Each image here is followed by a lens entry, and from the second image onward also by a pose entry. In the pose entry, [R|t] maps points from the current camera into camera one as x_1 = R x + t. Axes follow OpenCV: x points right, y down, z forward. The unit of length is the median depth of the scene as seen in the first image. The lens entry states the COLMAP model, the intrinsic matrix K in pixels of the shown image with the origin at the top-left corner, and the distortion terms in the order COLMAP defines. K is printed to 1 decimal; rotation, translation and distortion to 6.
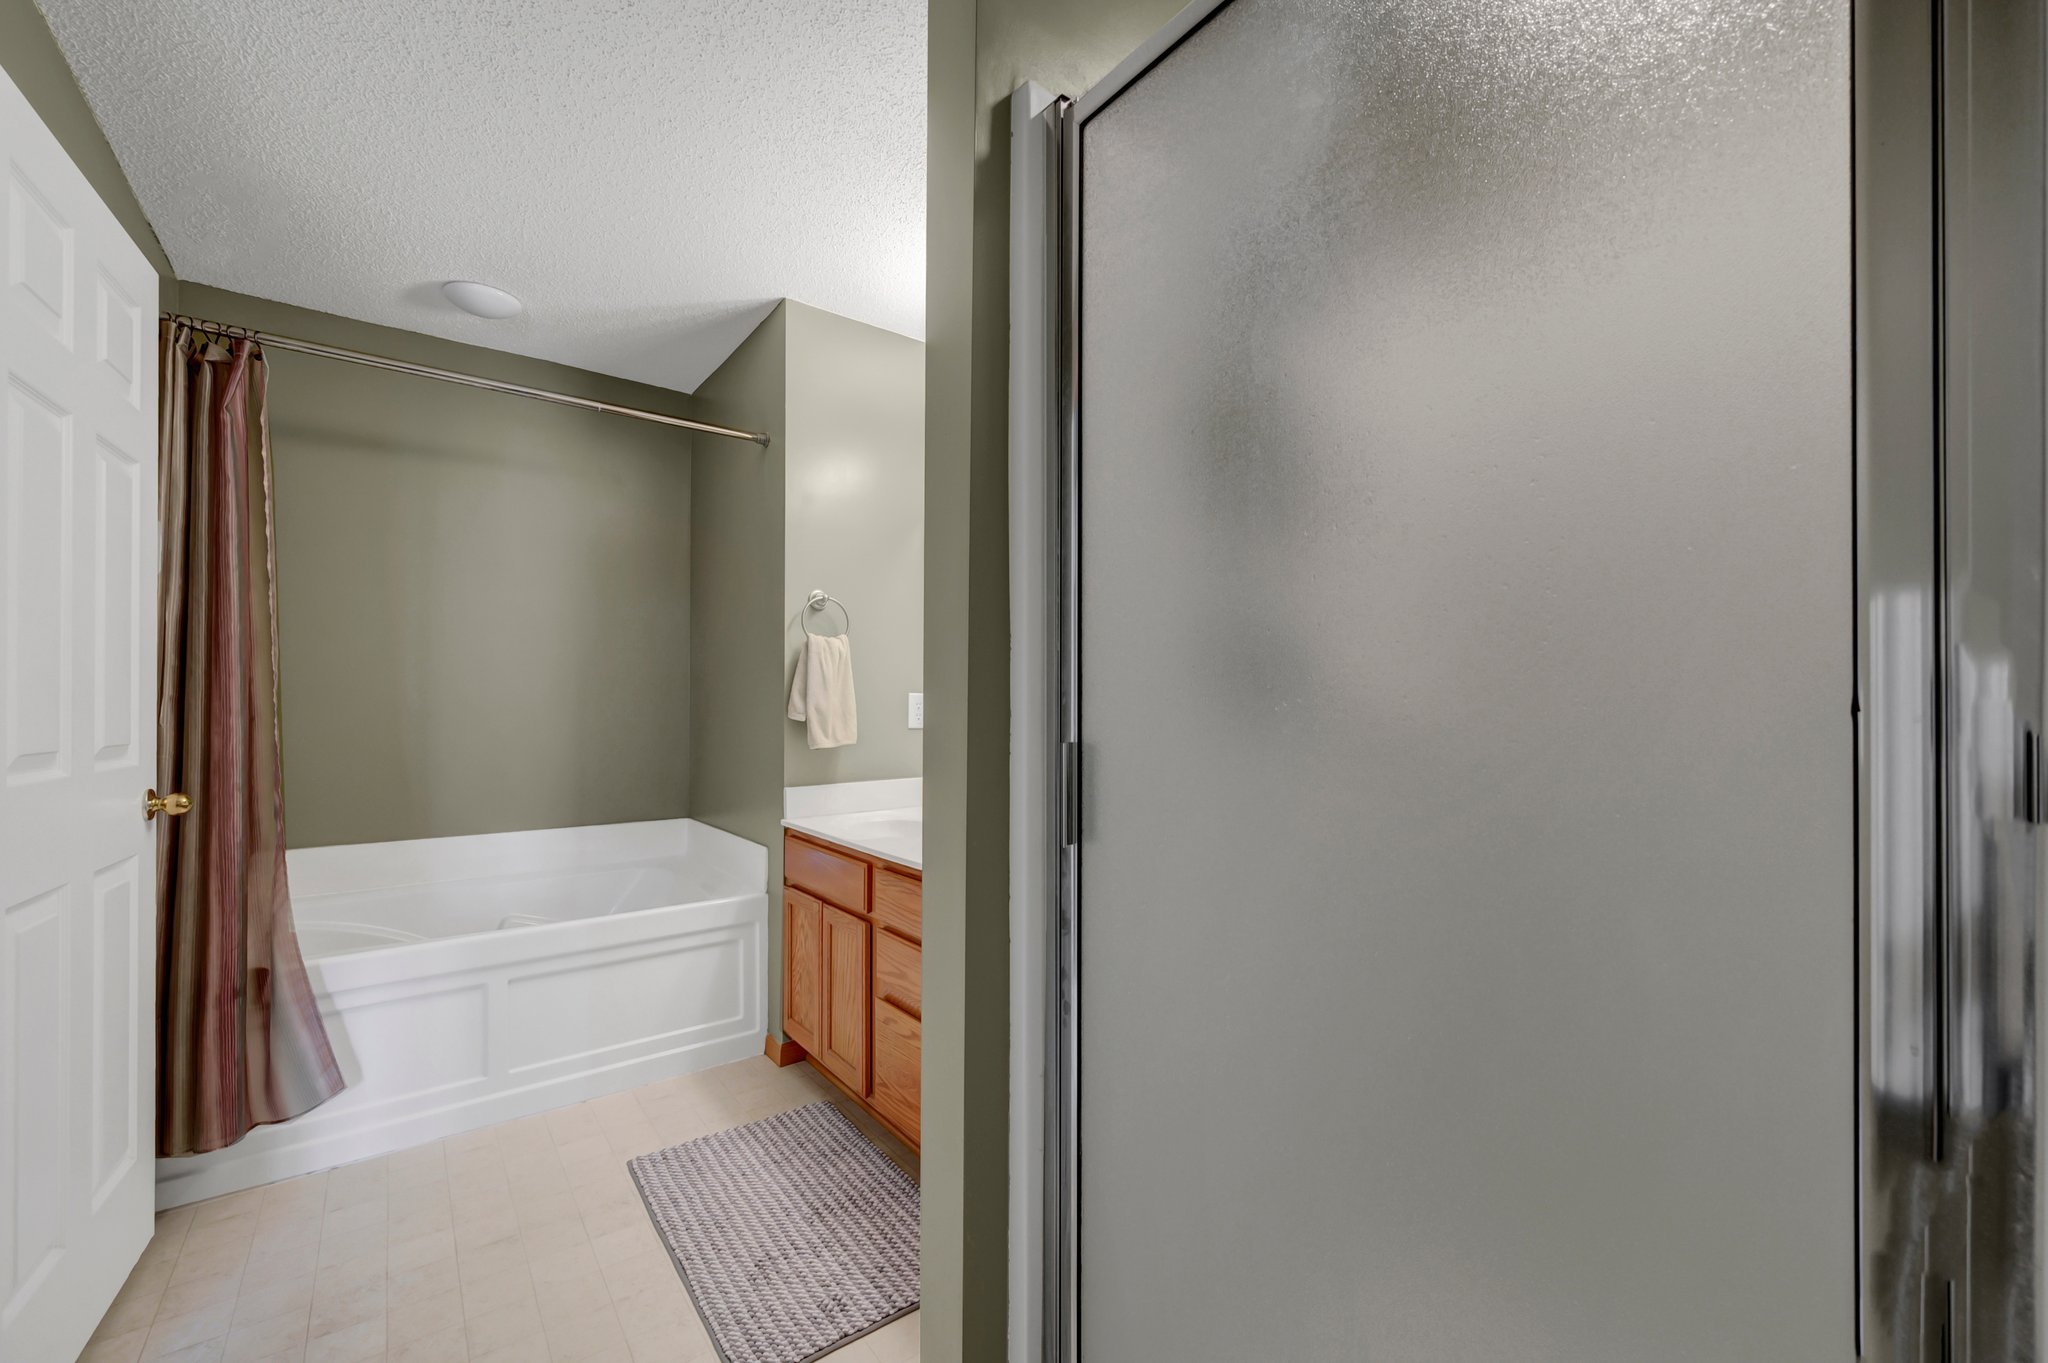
lens RADIAL K [[811.0, 0, 1031.1], [0, 811.0, 697.8], [0, 0, 1]] dist [-0.005489, 0.000819]
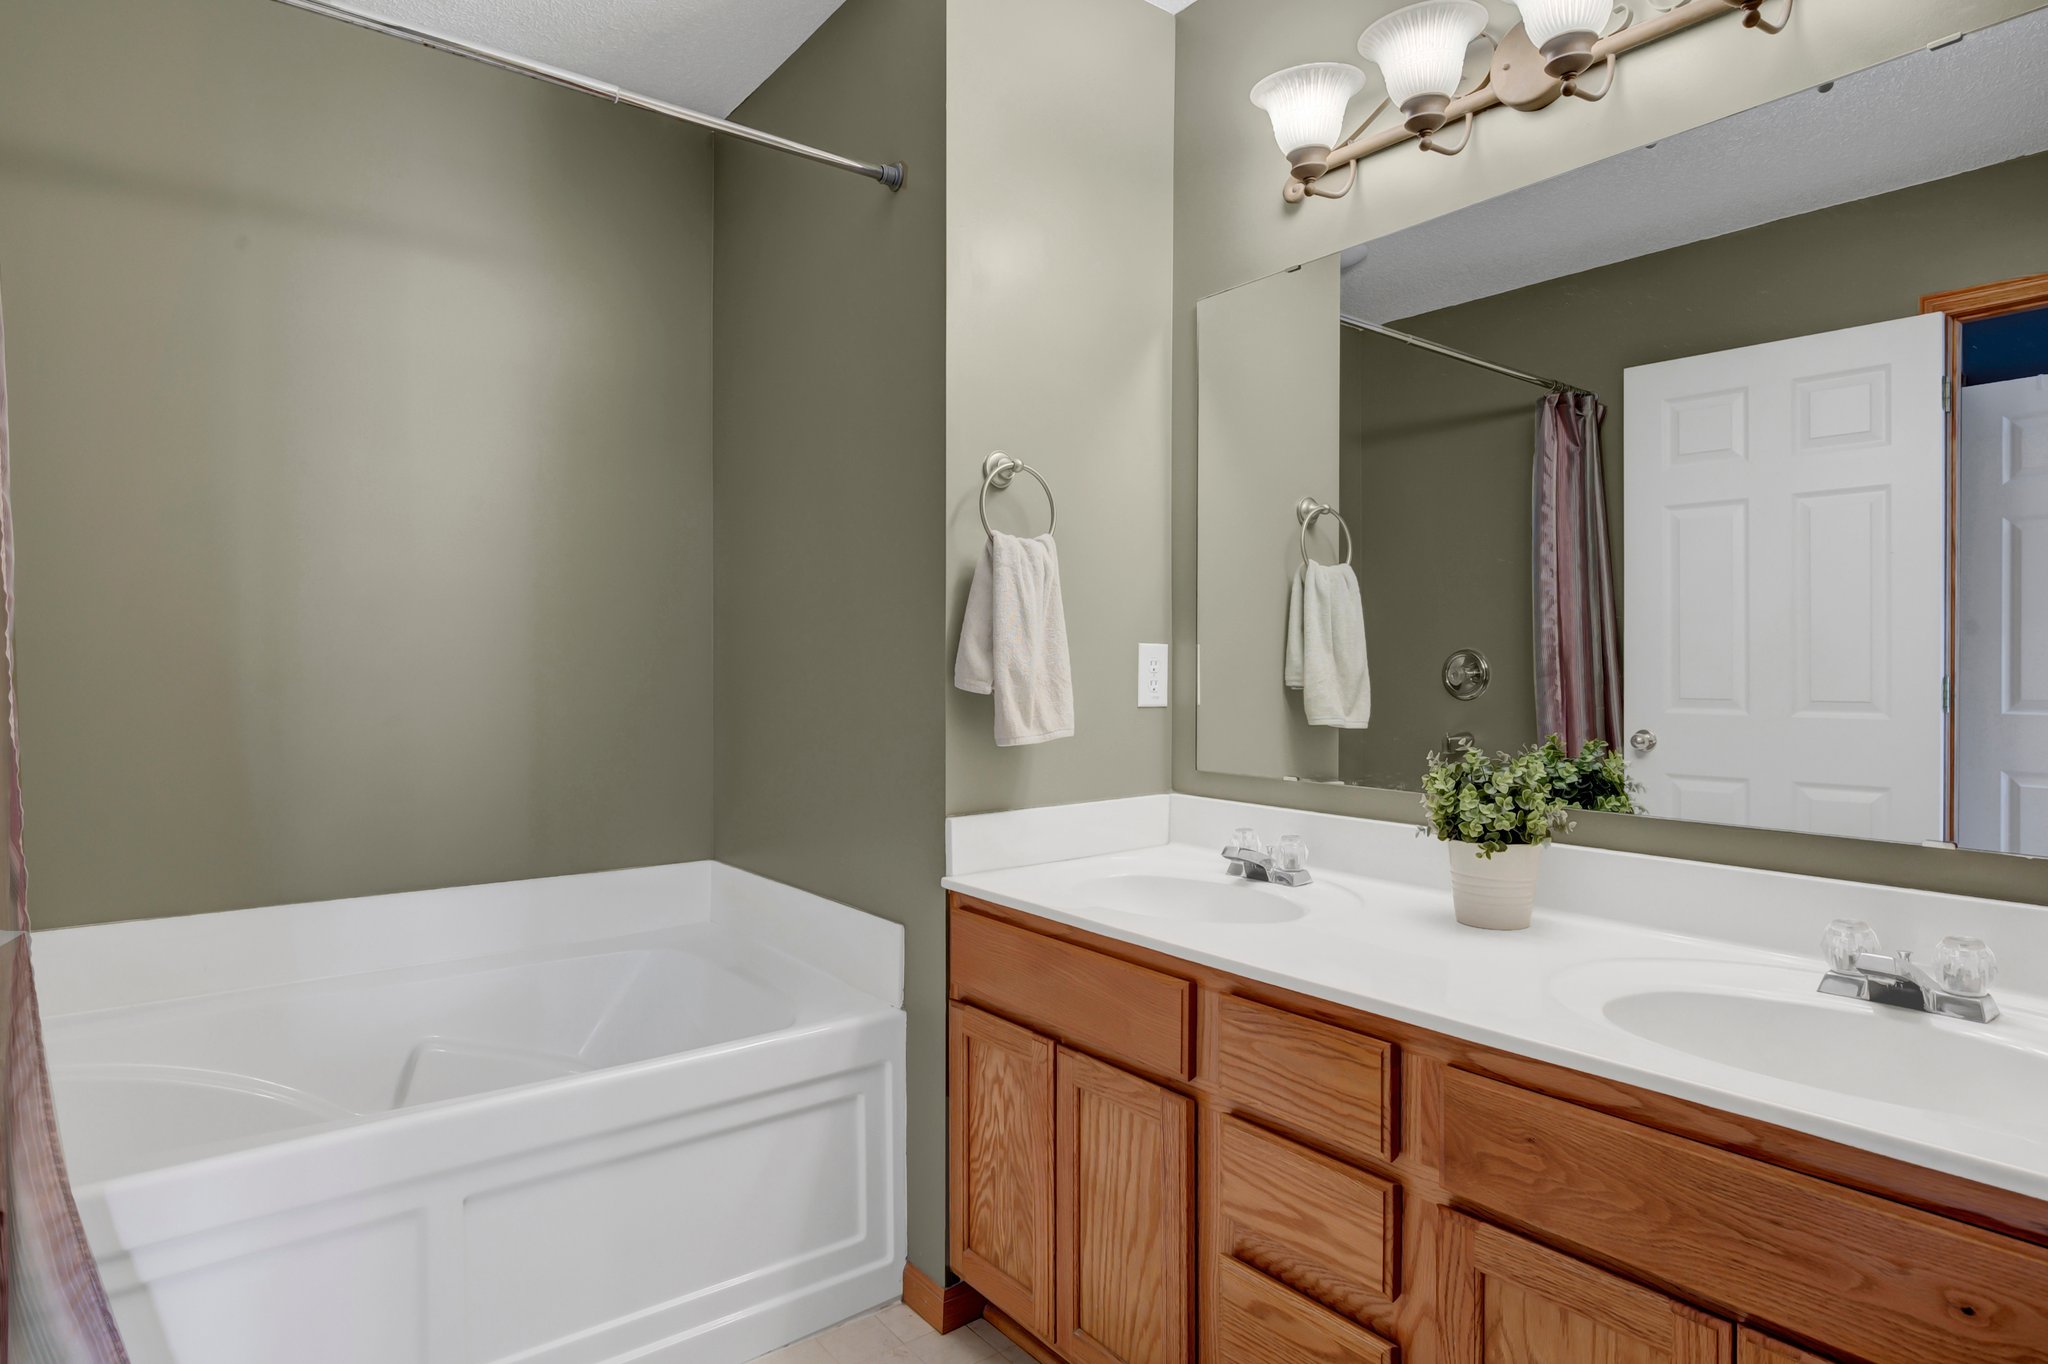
lens RADIAL K [[1126.2, 0, 1021.0], [0, 1126.2, 670.2], [0, 0, 1]] dist [-0.003693, 0.005886]
pose [[0.999849, -0.002880, -0.017144, -0.245063], [0.003090, 0.999920, 0.012270, 0.003780], [0.017107, -0.012321, 0.999778, 0.257785]]
